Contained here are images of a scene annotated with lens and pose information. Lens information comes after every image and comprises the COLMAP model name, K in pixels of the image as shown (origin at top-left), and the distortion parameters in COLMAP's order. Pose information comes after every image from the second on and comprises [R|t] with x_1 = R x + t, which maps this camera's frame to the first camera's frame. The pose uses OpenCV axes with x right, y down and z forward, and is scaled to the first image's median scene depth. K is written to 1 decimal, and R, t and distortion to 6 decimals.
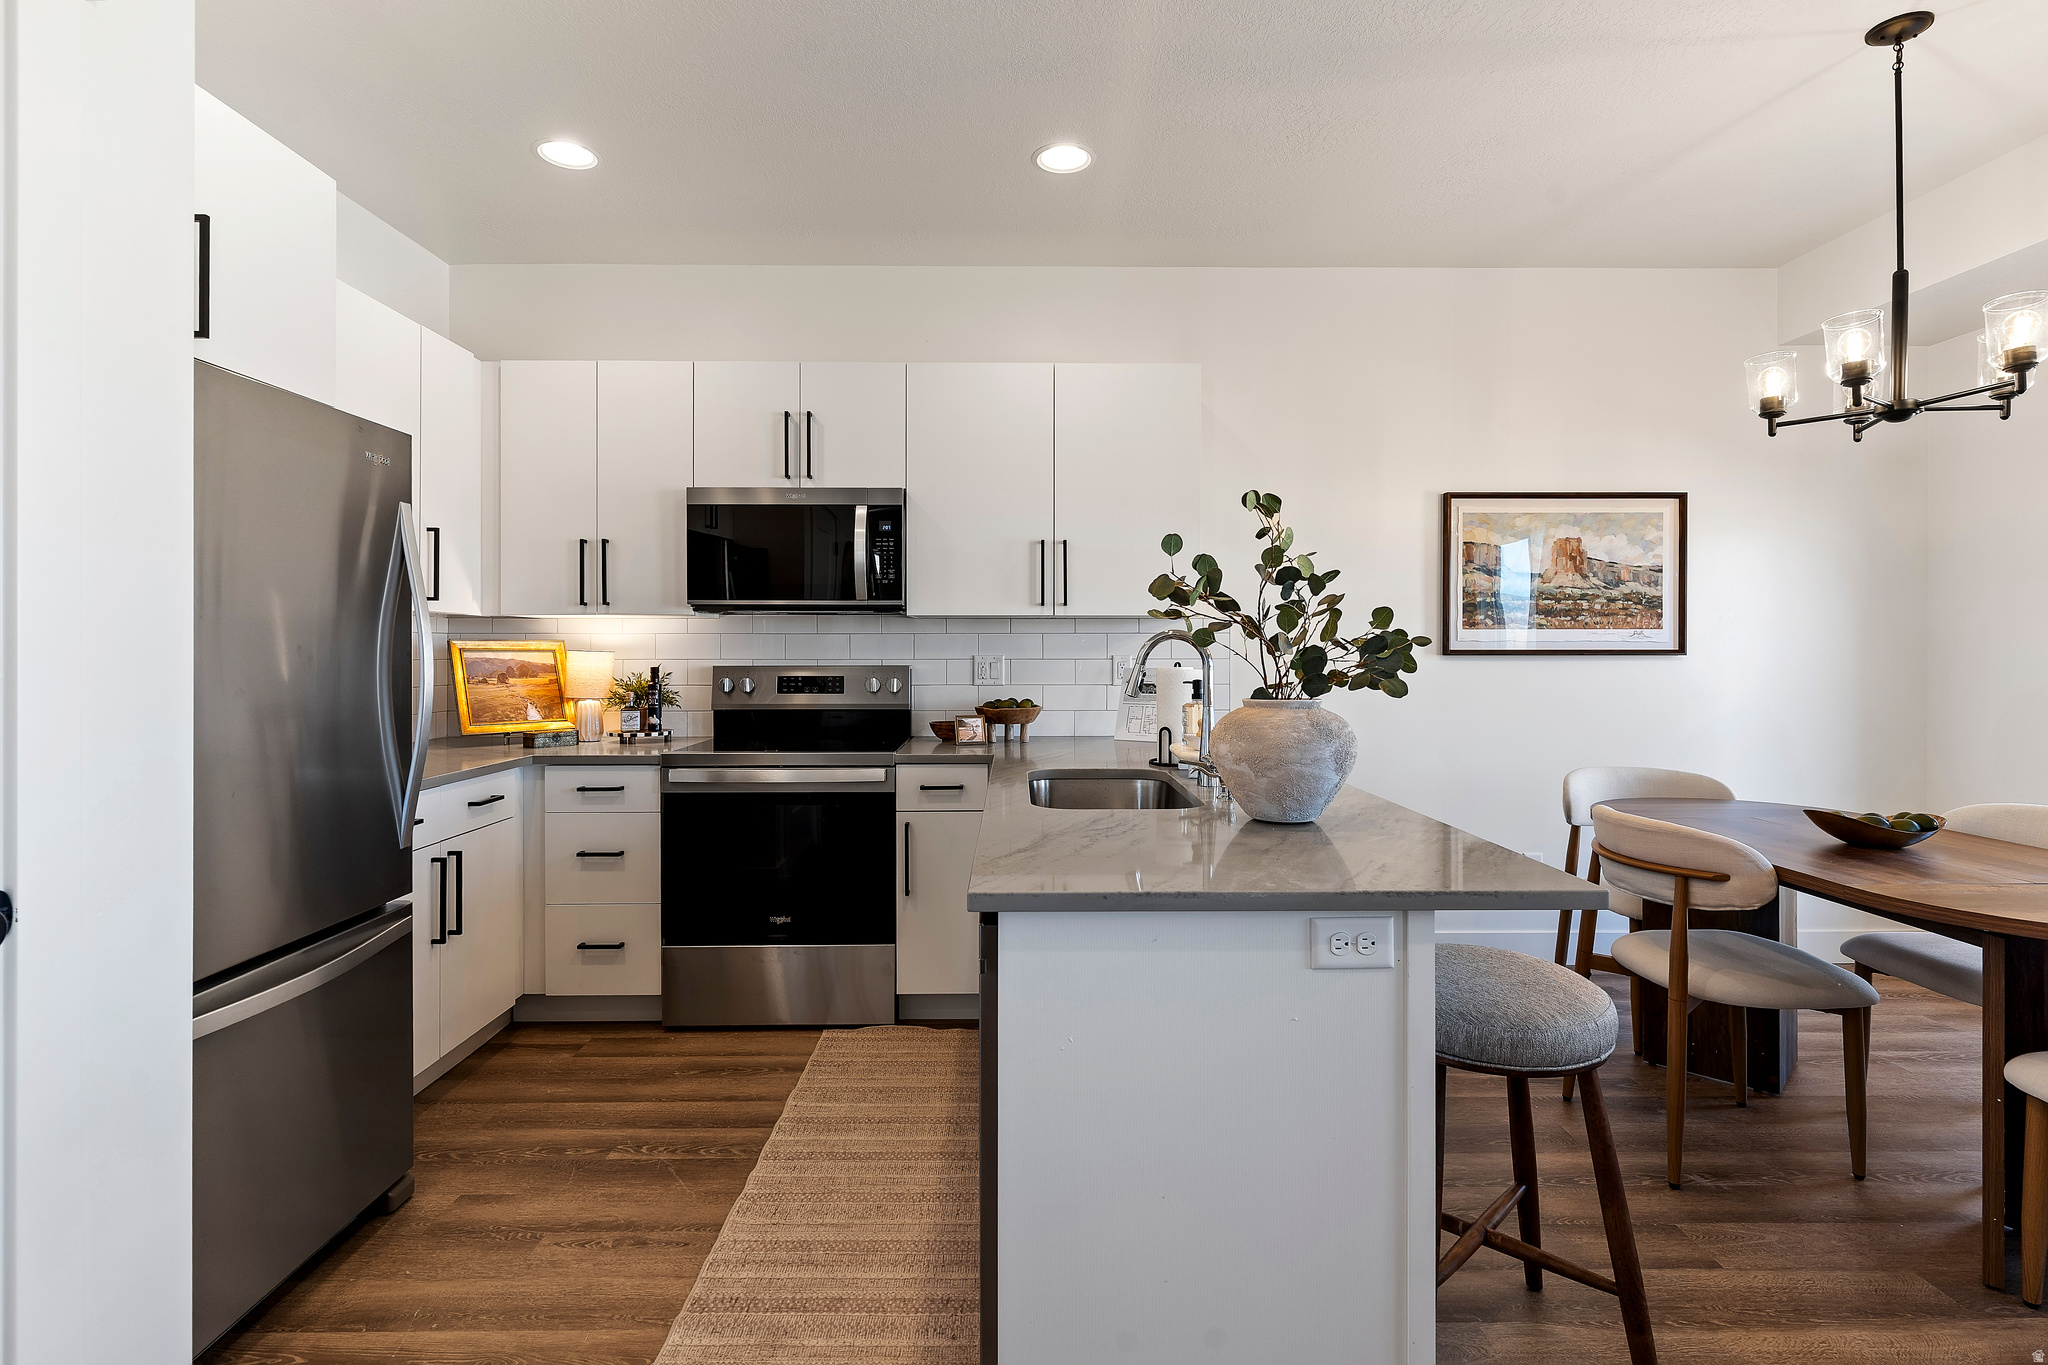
lens RADIAL K [[986.9, 0, 1025.9], [0, 986.9, 660.8], [0, 0, 1]] dist [0.001295, 0.000559]
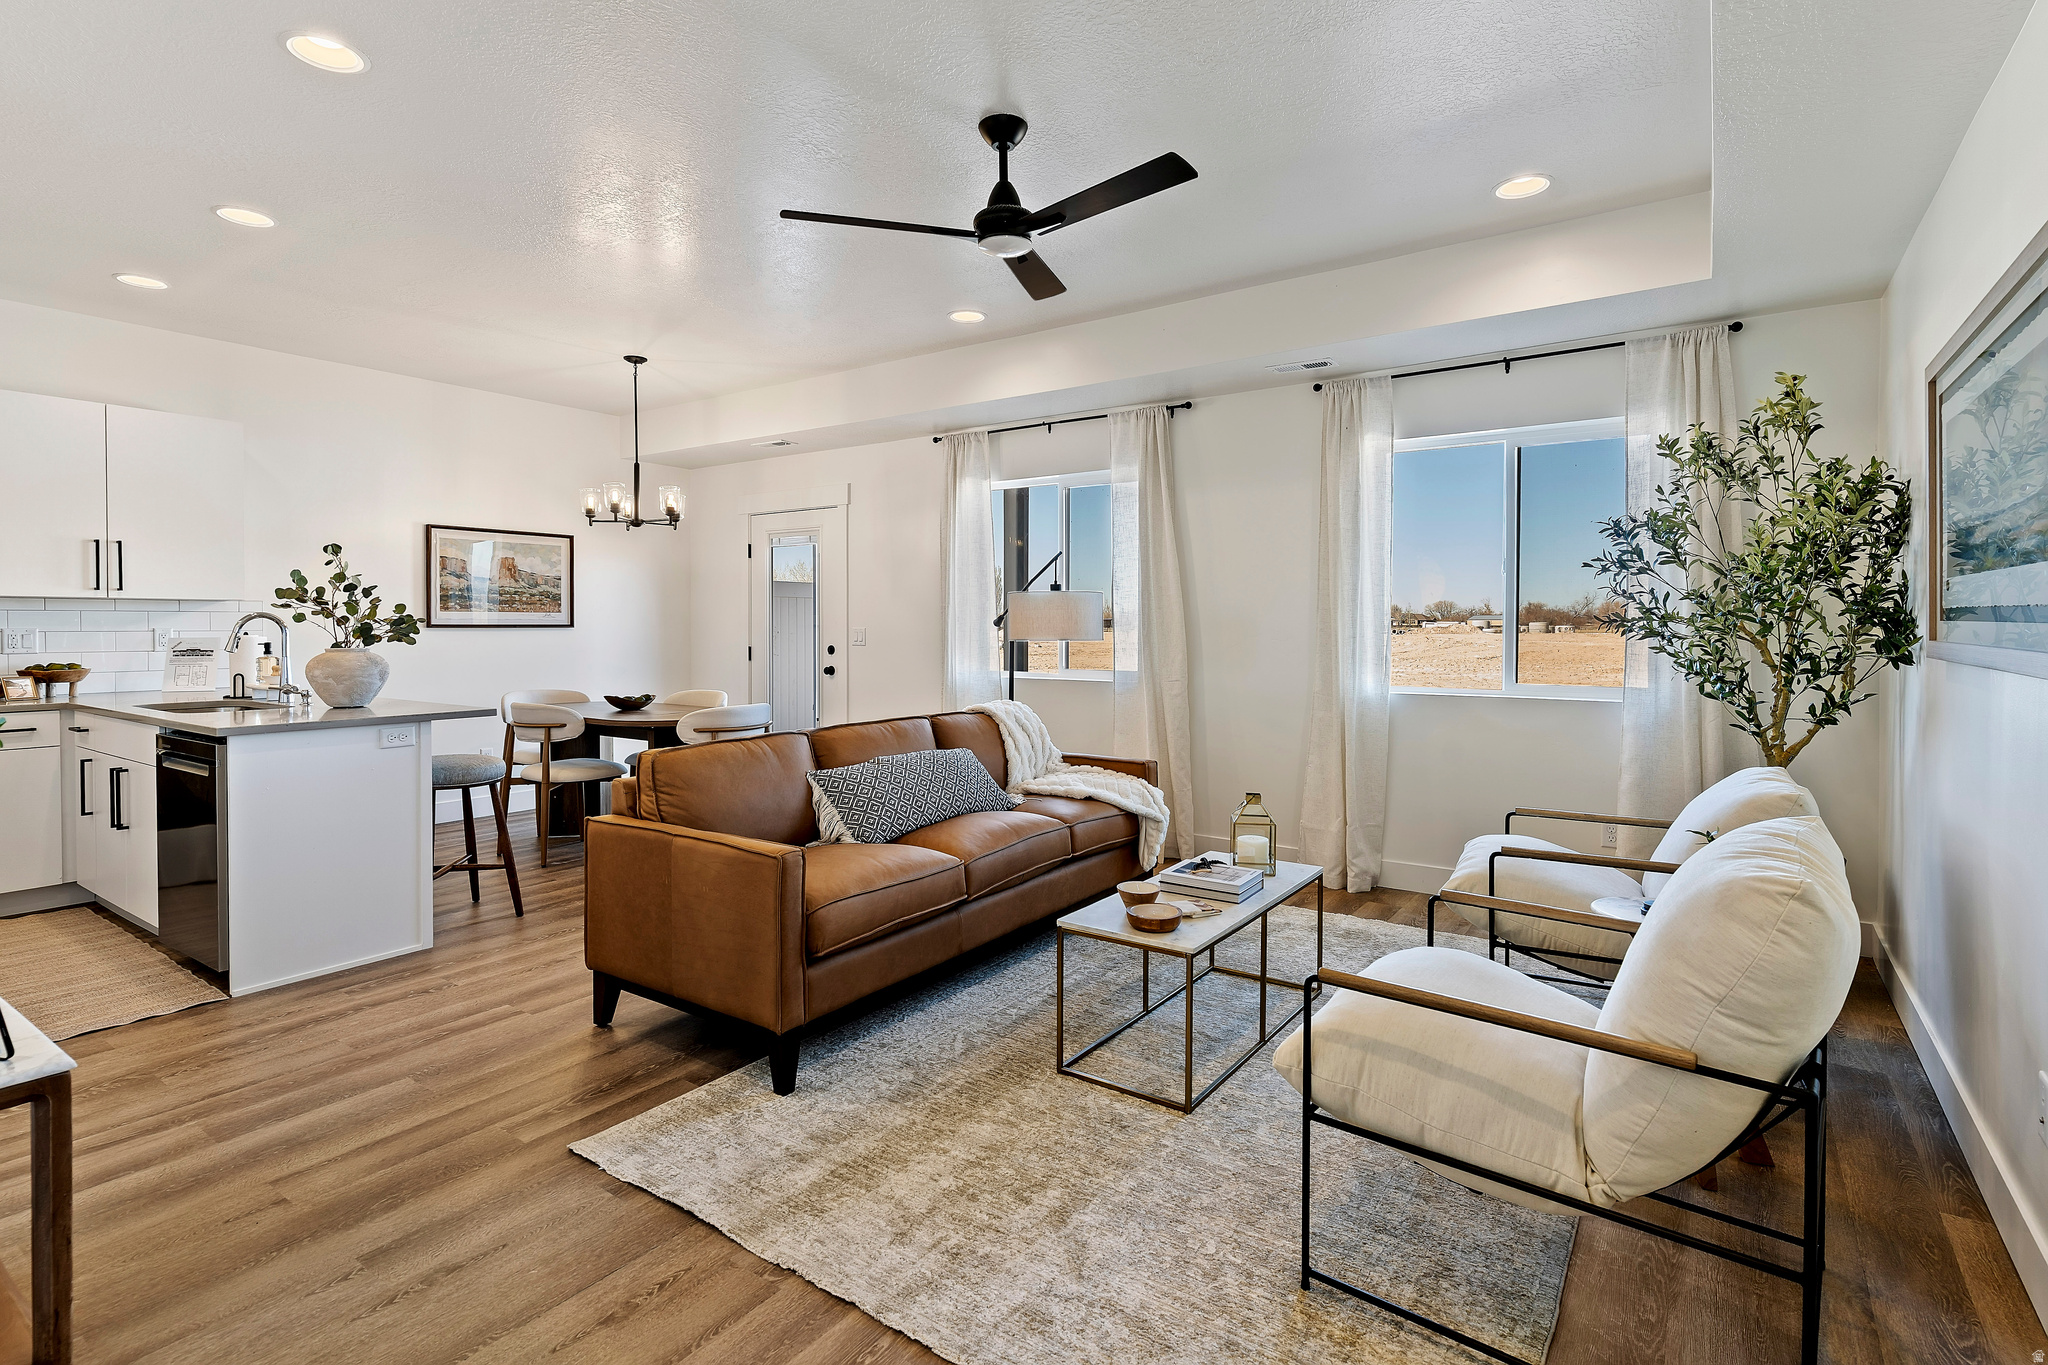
lens RADIAL K [[992.7, 0, 1021.7], [0, 992.7, 636.1], [0, 0, 1]] dist [-0.000153, 0.000549]
pose [[0.582933, -0.007733, 0.812483, -0.332416], [0.007684, 0.999962, 0.004004, 0.009052], [-0.812484, 0.003910, 0.582971, -0.741714]]
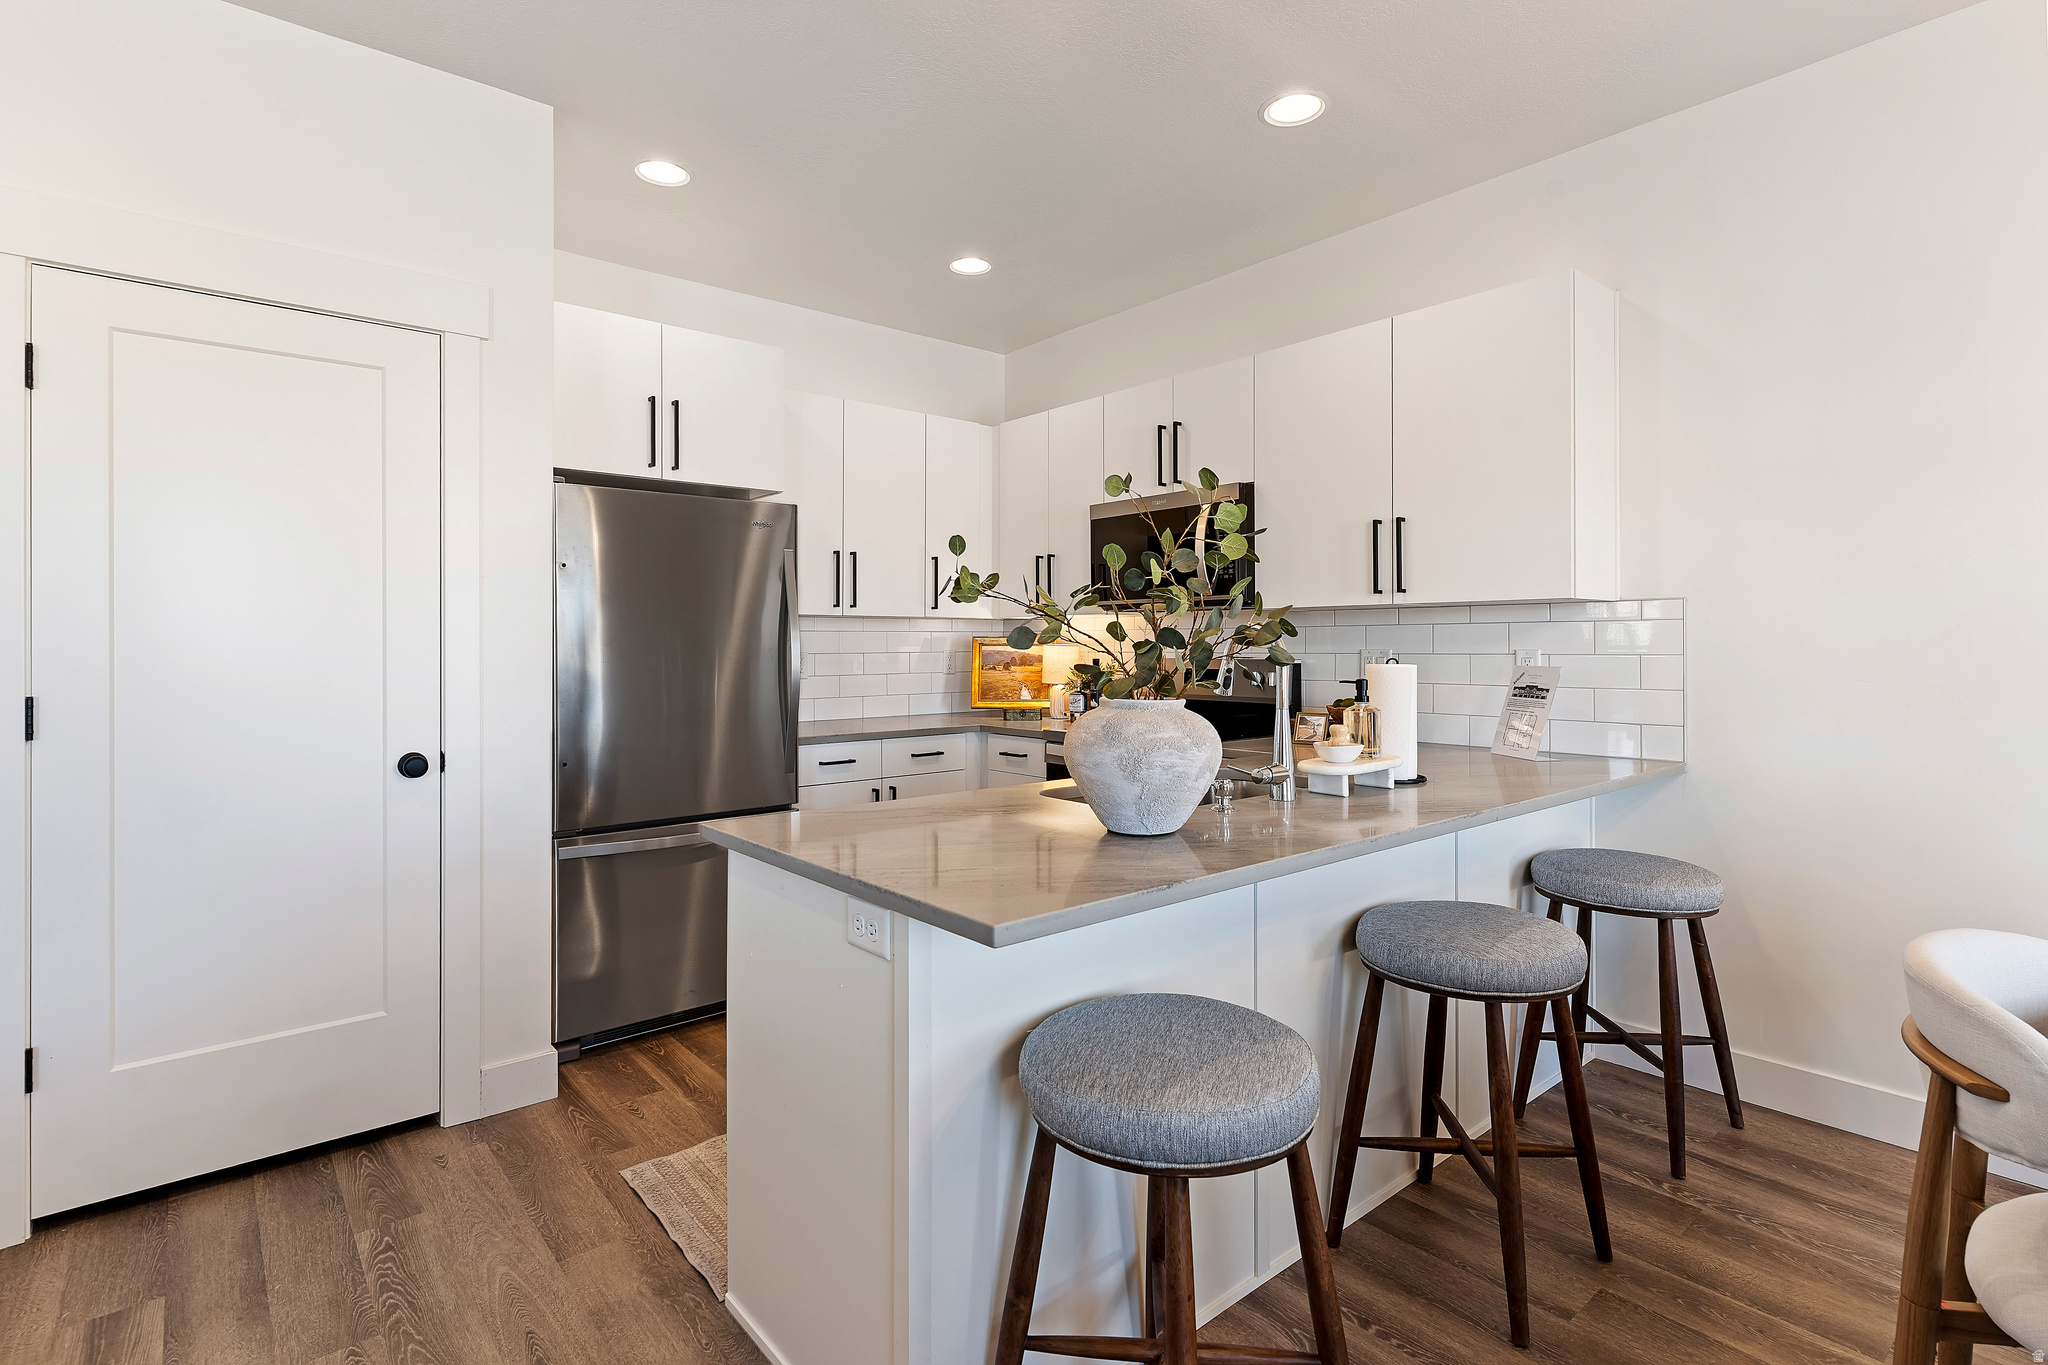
lens RADIAL K [[986.9, 0, 1025.9], [0, 986.9, 660.8], [0, 0, 1]] dist [0.001295, 0.000559]
pose [[0.639060, 0.011013, -0.769078, 0.491105], [-0.006318, 0.999939, 0.009069, -0.001505], [0.769131, -0.000937, 0.639091, 0.186903]]
